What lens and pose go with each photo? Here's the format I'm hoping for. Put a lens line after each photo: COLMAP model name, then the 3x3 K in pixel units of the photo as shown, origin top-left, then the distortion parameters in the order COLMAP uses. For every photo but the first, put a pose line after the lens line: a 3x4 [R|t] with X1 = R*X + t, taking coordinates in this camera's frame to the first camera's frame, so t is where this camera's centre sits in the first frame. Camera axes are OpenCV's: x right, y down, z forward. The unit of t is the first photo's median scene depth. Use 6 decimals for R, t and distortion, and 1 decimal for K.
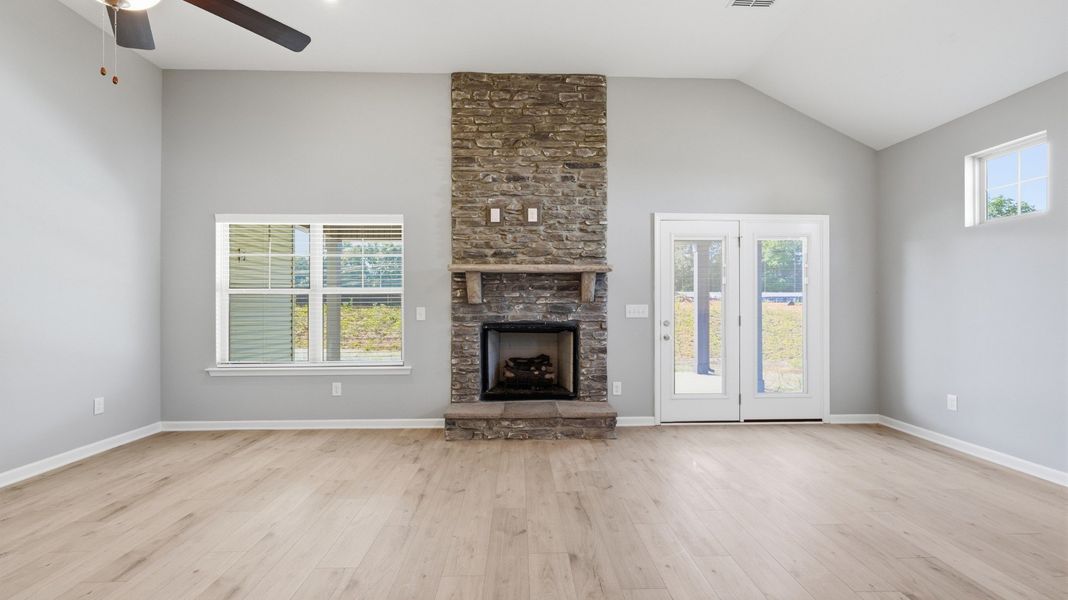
lens RADIAL K [[461.0, 0, 540.6], [0, 461.0, 302.6], [0, 0, 1]] dist [-0.005776, 0.000565]
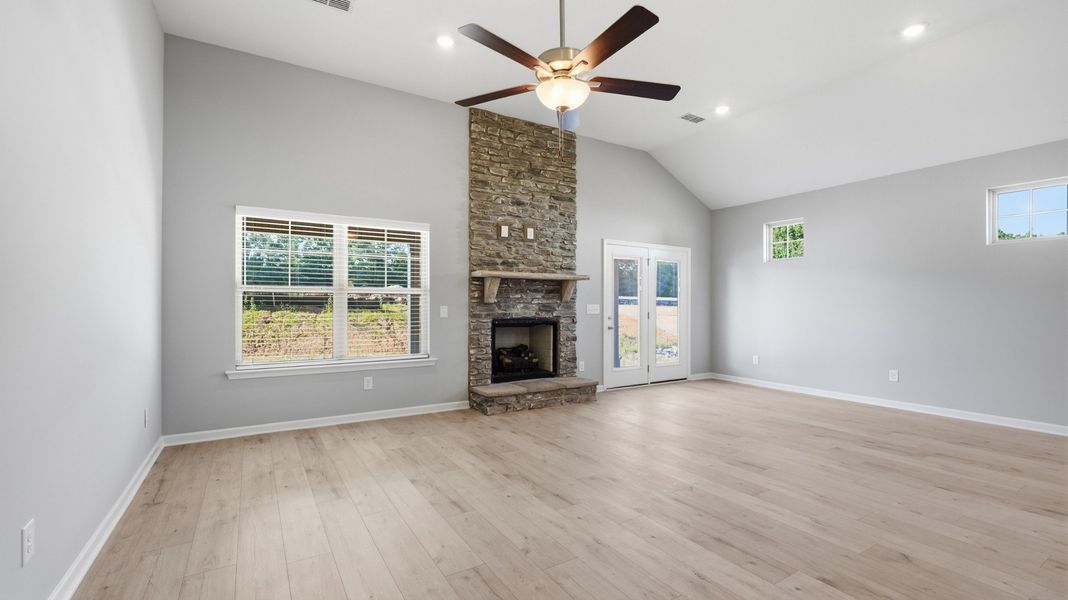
lens RADIAL K [[461.0, 0, 539.4], [0, 461.0, 302.9], [0, 0, 1]] dist [-0.005776, 0.000565]
pose [[0.866852, 0.006239, 0.498527, -0.624875], [-0.006048, 0.999980, -0.001999, 0.003334], [-0.498529, -0.001283, 0.866872, -0.111444]]
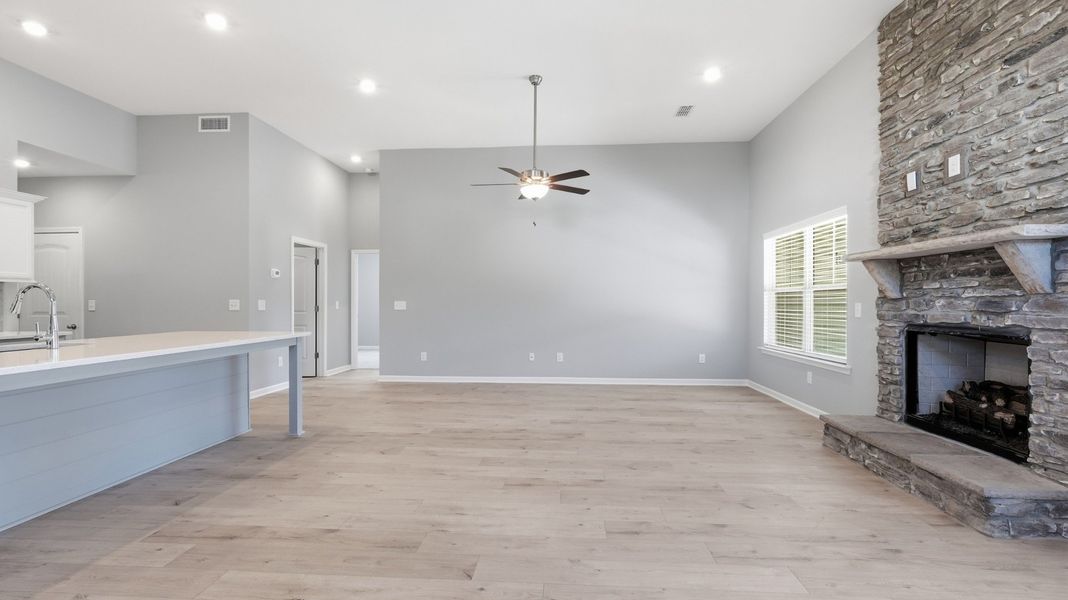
lens RADIAL K [[461.0, 0, 533.0], [0, 461.0, 306.0], [0, 0, 1]] dist [-0.005776, 0.000565]
pose [[-0.111148, 0.007513, -0.993775, 0.713066], [0.004460, 0.999965, 0.007061, 0.006572], [0.993794, -0.003647, -0.111178, 0.463503]]
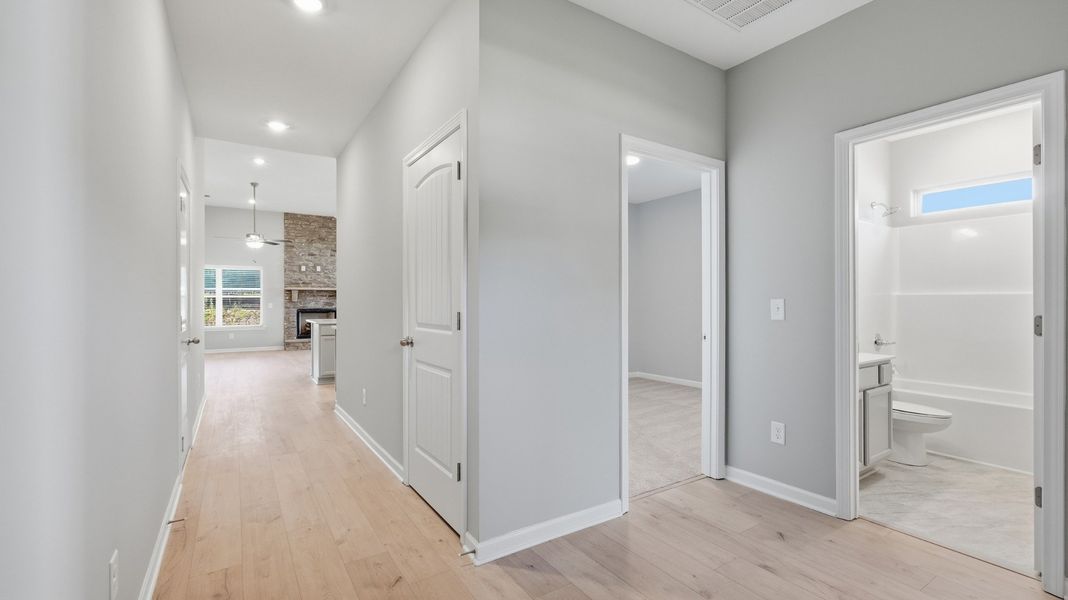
lens RADIAL K [[461.0, 0, 527.8], [0, 461.0, 298.5], [0, 0, 1]] dist [-0.005776, 0.000565]
pose [[0.857491, 0.007313, 0.514448, -0.348935], [0.010587, 0.999436, -0.031854, 0.080902], [-0.514391, 0.032761, 0.856930, -1.906981]]
